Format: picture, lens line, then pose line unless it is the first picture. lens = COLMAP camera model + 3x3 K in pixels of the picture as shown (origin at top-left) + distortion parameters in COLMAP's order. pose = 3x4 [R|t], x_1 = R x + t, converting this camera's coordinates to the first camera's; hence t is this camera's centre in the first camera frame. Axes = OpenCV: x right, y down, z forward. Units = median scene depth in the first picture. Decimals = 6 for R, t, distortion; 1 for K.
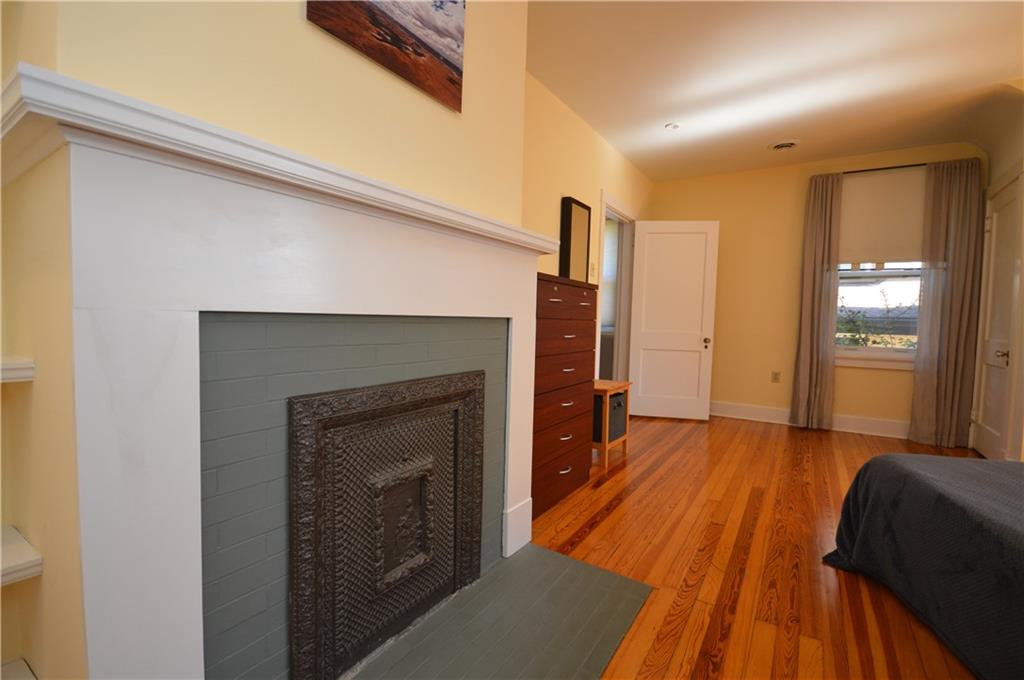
lens RADIAL K [[454.1, 0, 507.7], [0, 454.1, 344.1], [0, 0, 1]] dist [0.009294, -0.010518]
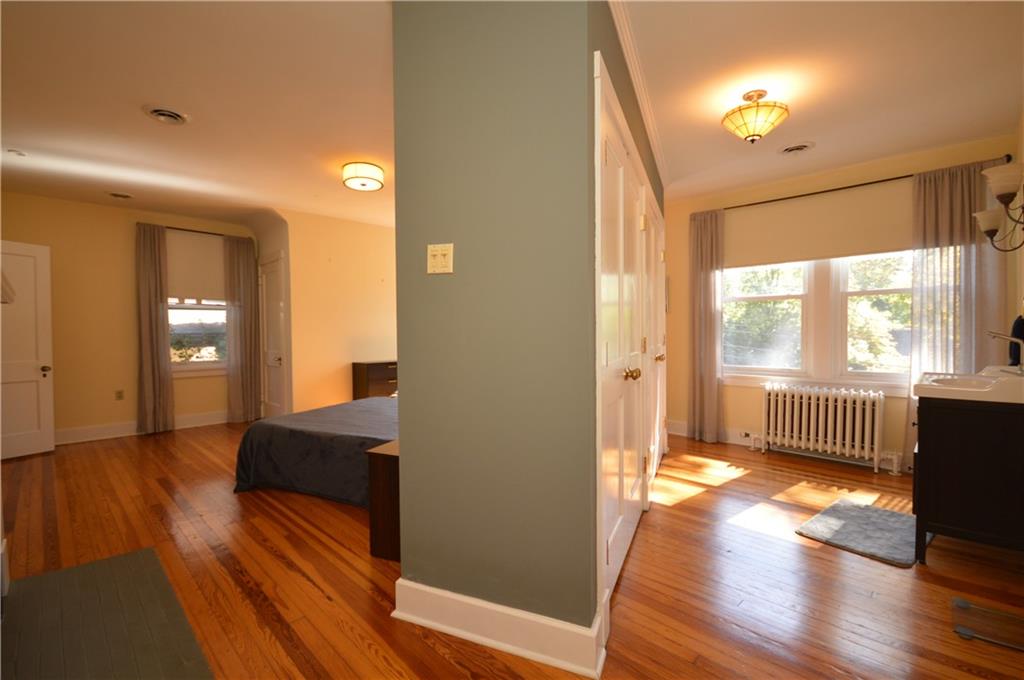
lens RADIAL K [[454.1, 0, 511.3], [0, 454.1, 341.7], [0, 0, 1]] dist [0.009294, -0.010518]
pose [[0.188080, -0.045239, 0.981111, -0.343010], [0.069583, 0.997042, 0.032634, -0.030012], [-0.979686, 0.062131, 0.190672, -0.168306]]
